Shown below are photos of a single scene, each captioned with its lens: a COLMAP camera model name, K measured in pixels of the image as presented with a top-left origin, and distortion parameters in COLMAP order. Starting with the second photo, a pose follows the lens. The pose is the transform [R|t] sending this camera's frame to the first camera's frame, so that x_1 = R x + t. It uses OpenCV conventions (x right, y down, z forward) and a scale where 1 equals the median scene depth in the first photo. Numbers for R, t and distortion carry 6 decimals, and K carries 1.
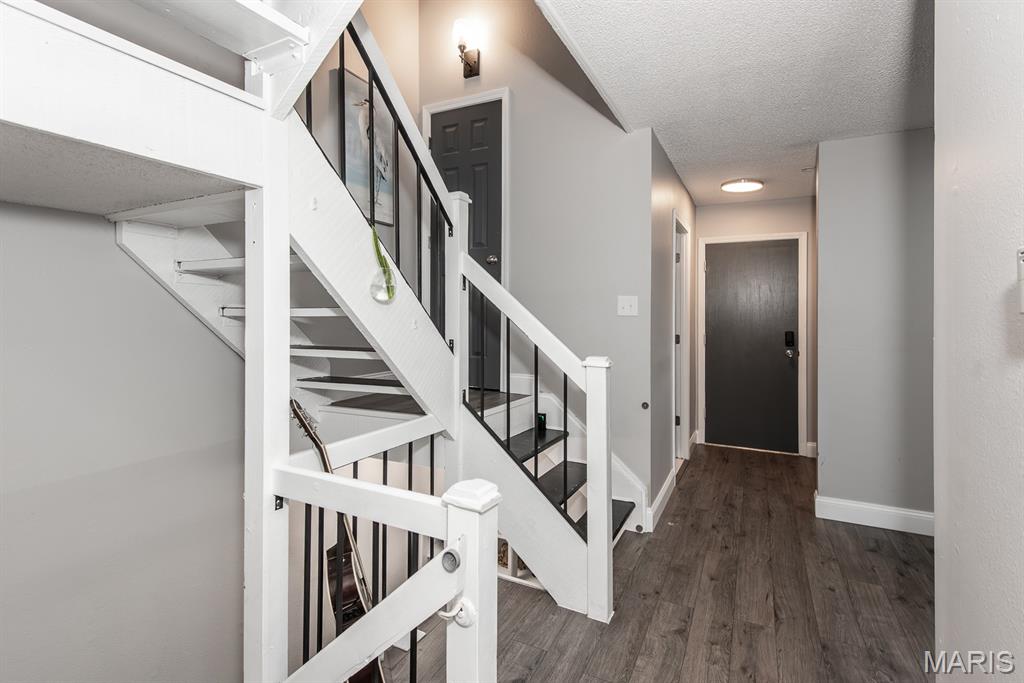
lens RADIAL K [[482.6, 0, 508.6], [0, 482.6, 315.2], [0, 0, 1]] dist [-0.013765, -0.000504]
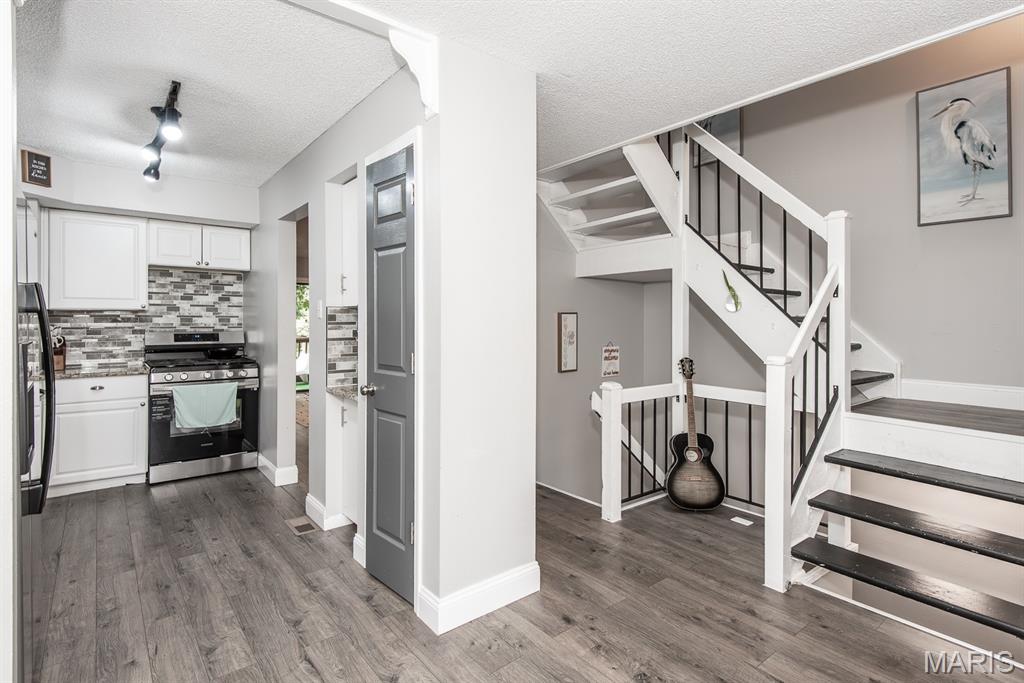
lens RADIAL K [[510.1, 0, 526.5], [0, 510.1, 322.4], [0, 0, 1]] dist [0.002788, -0.014324]
pose [[-0.386546, 0.002544, -0.922267, 0.940464], [-0.002710, 0.999989, 0.003895, 0.003652], [0.922266, 0.004005, -0.386534, 0.567648]]
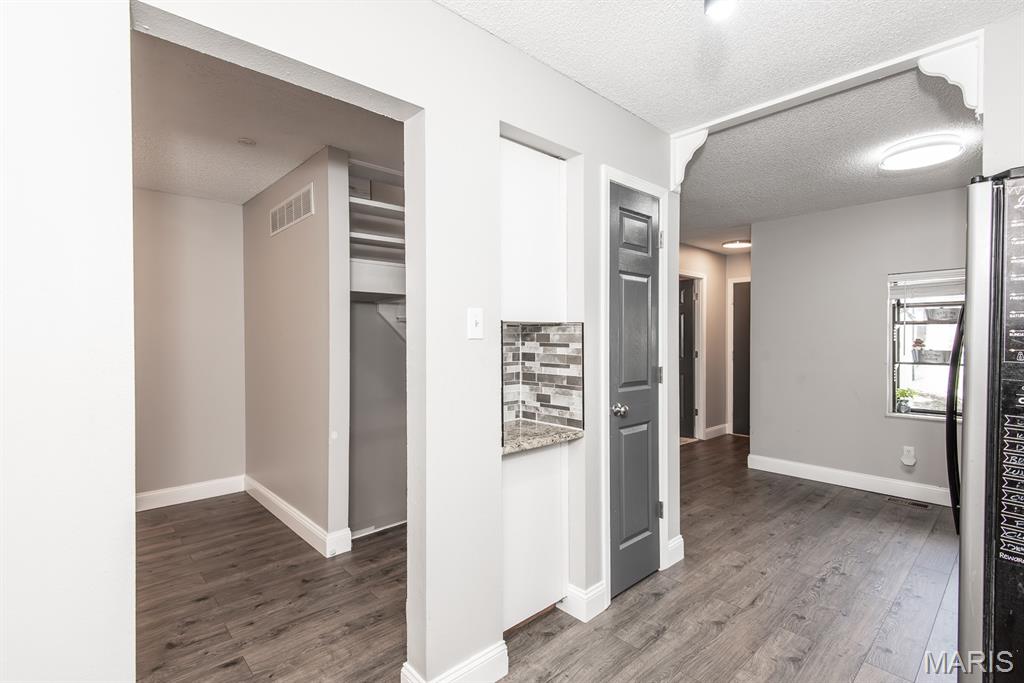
lens RADIAL K [[481.8, 0, 516.9], [0, 481.8, 343.0], [0, 0, 1]] dist [0.002284, 0.000061]
pose [[0.942000, 0.003079, -0.335599, 0.421252], [0.000787, 0.999935, 0.011383, 0.000849], [0.335612, -0.010987, 0.941936, -0.648401]]
